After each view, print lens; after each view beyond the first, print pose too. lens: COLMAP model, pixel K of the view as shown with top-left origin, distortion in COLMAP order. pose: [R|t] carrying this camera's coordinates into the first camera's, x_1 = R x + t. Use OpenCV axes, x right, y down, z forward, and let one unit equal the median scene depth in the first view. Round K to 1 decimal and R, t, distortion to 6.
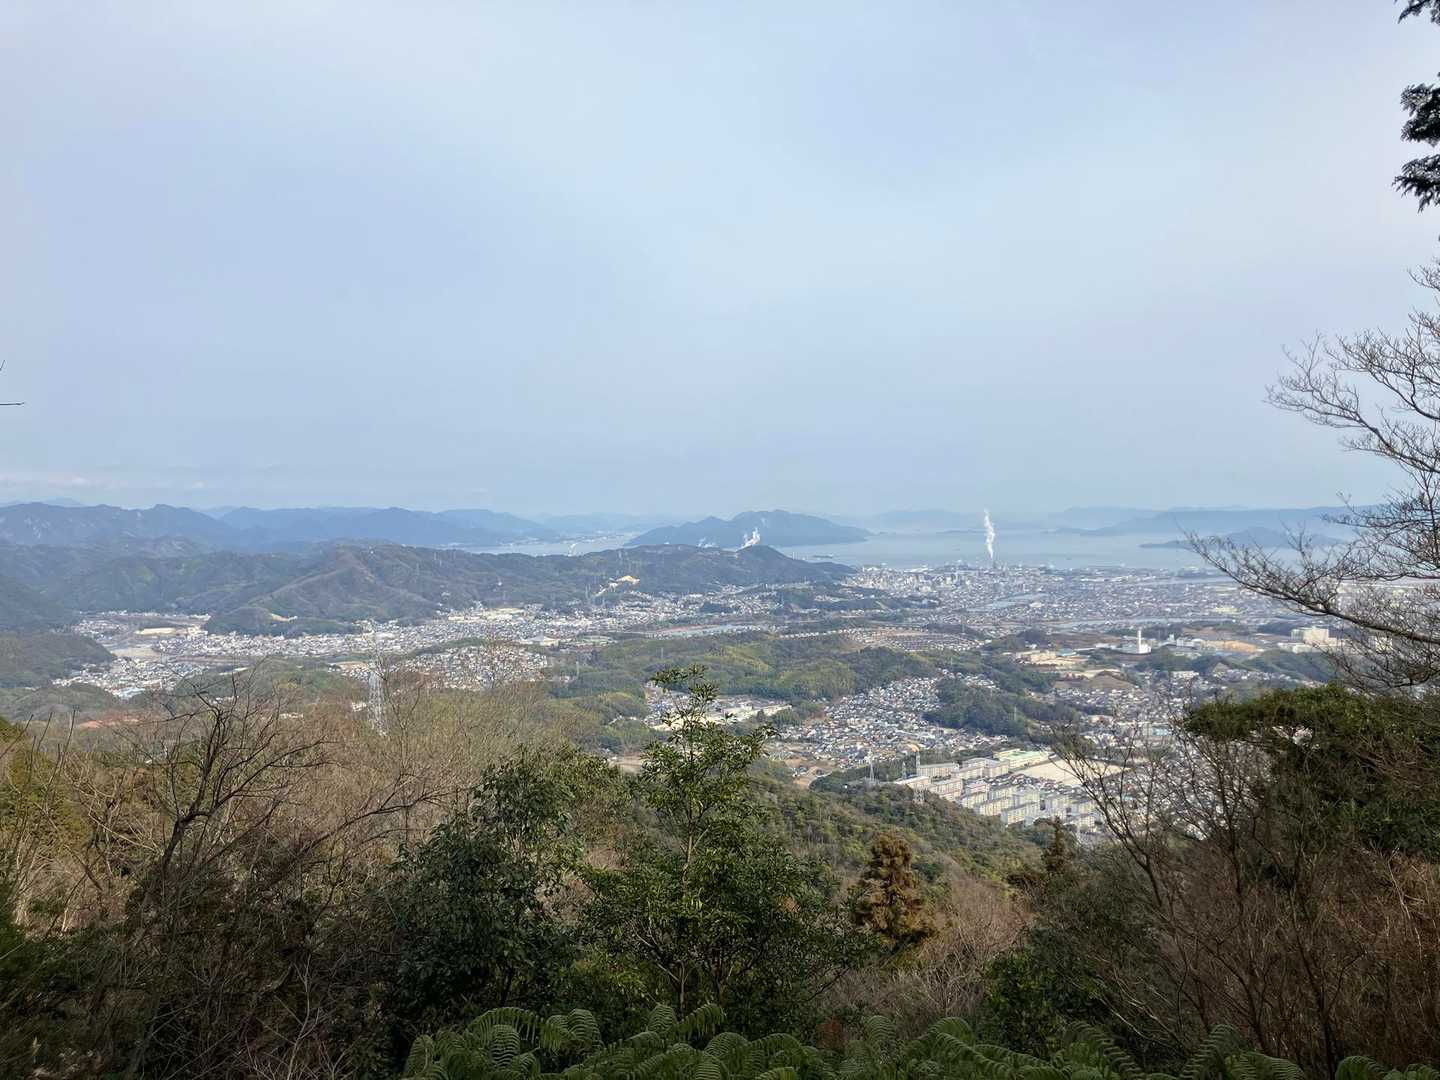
lens RADIAL K [[1186.5, 0, 736.7], [0, 1186.5, 546.7], [0, 0, 1]] dist [0.057567, -0.093664]
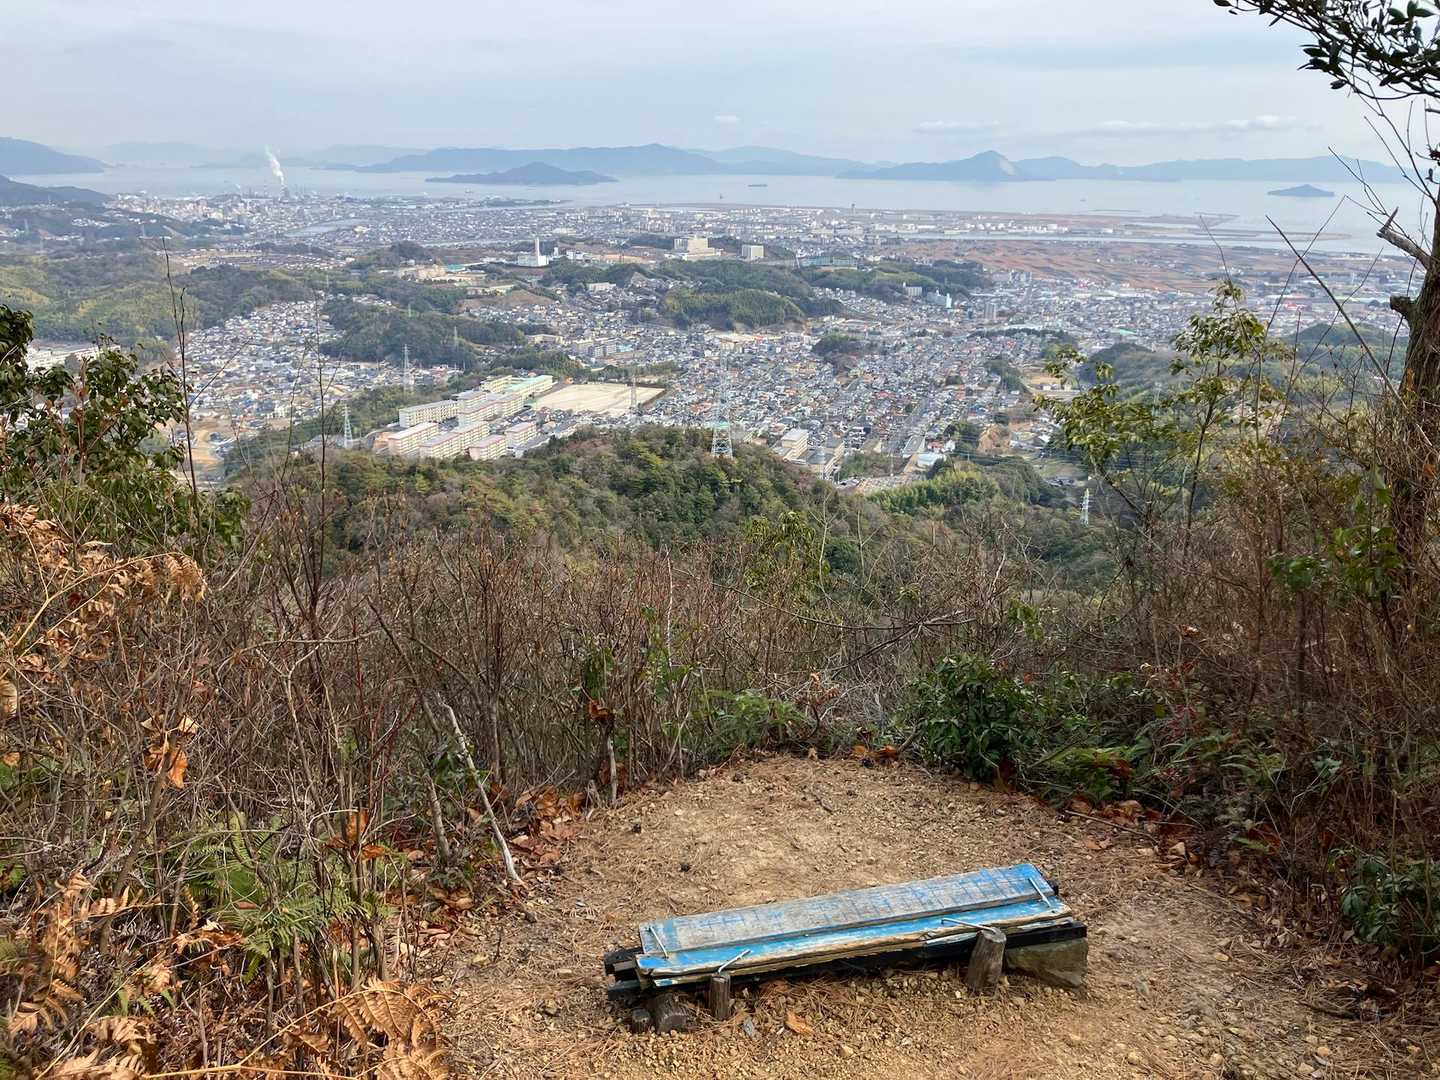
lens RADIAL K [[1186.5, 0, 736.7], [0, 1186.5, 546.7], [0, 0, 1]] dist [0.057567, -0.093664]
pose [[0.836822, -0.153363, 0.525556, -0.028179], [-0.005604, 0.957513, 0.288335, 0.039518], [-0.547446, -0.244230, 0.800409, 0.212287]]
